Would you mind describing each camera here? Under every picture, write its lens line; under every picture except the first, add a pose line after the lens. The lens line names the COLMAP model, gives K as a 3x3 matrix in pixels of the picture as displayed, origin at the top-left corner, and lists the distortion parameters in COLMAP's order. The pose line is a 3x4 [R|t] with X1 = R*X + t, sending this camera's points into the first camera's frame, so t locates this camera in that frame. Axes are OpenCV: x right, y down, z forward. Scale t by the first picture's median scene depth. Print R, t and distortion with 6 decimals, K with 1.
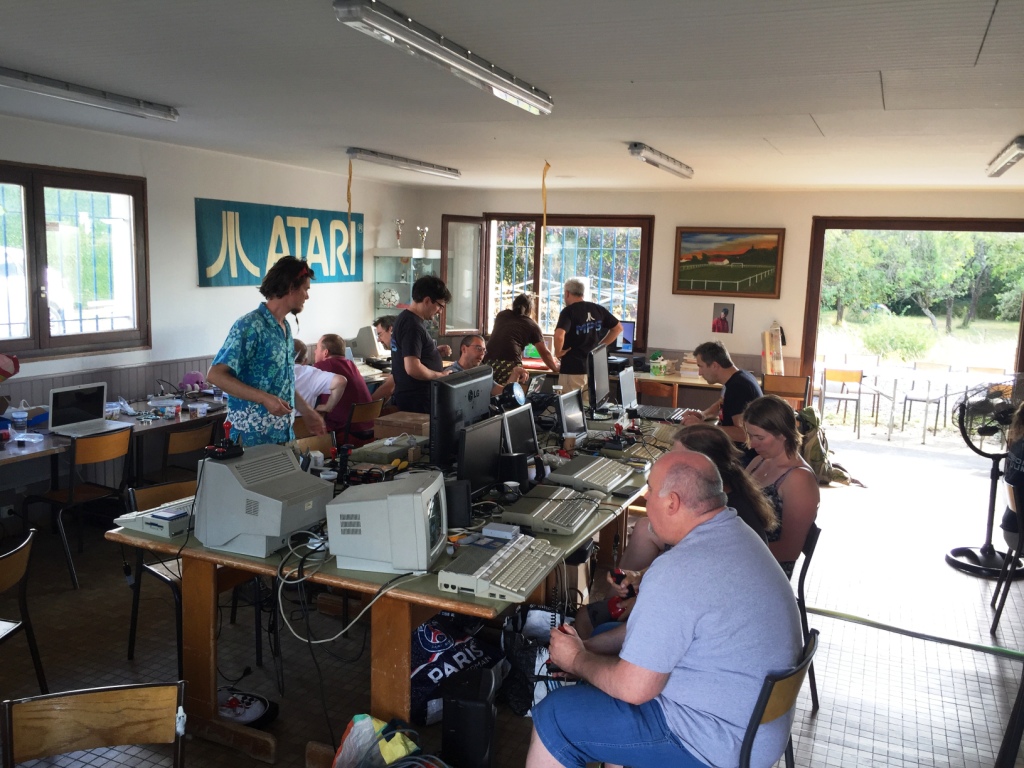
lens RADIAL K [[868.7, 0, 512.0], [0, 868.7, 384.0], [0, 0, 1]] dist [0.013529, -0.020050]
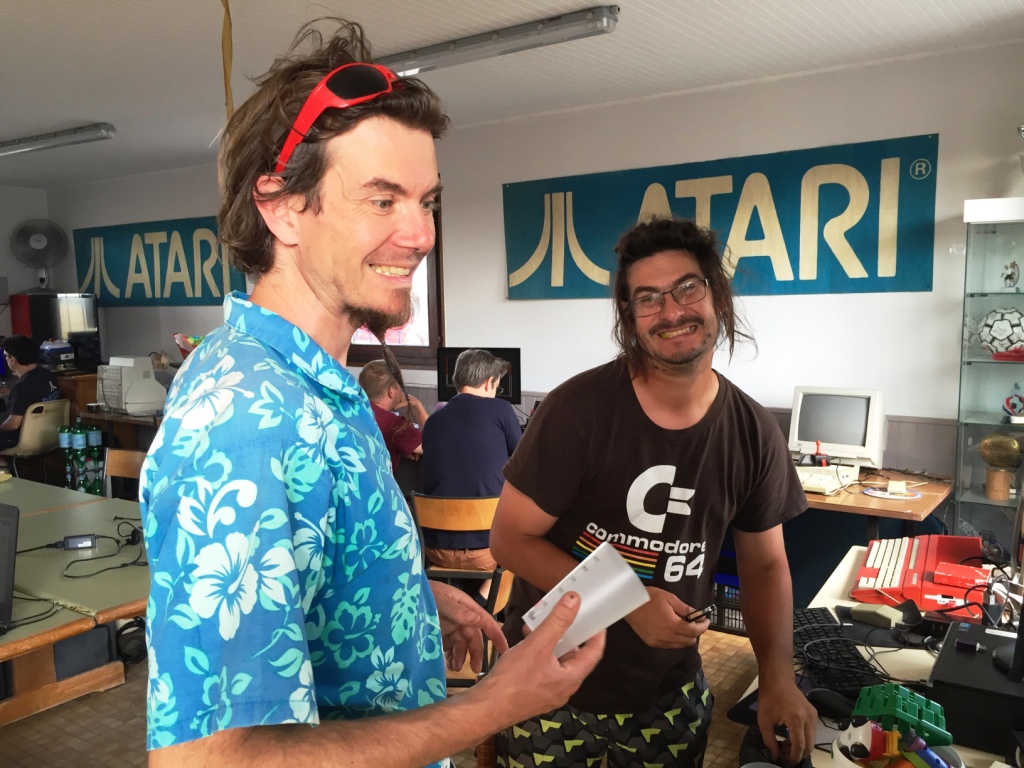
lens RADIAL K [[868.7, 0, 512.0], [0, 868.7, 384.0], [0, 0, 1]] dist [0.013529, -0.020050]
pose [[-0.213128, 0.146982, -0.965905, 0.353780], [-0.087182, 0.981815, 0.168640, -0.146889], [0.973127, 0.120152, -0.196438, 1.020006]]
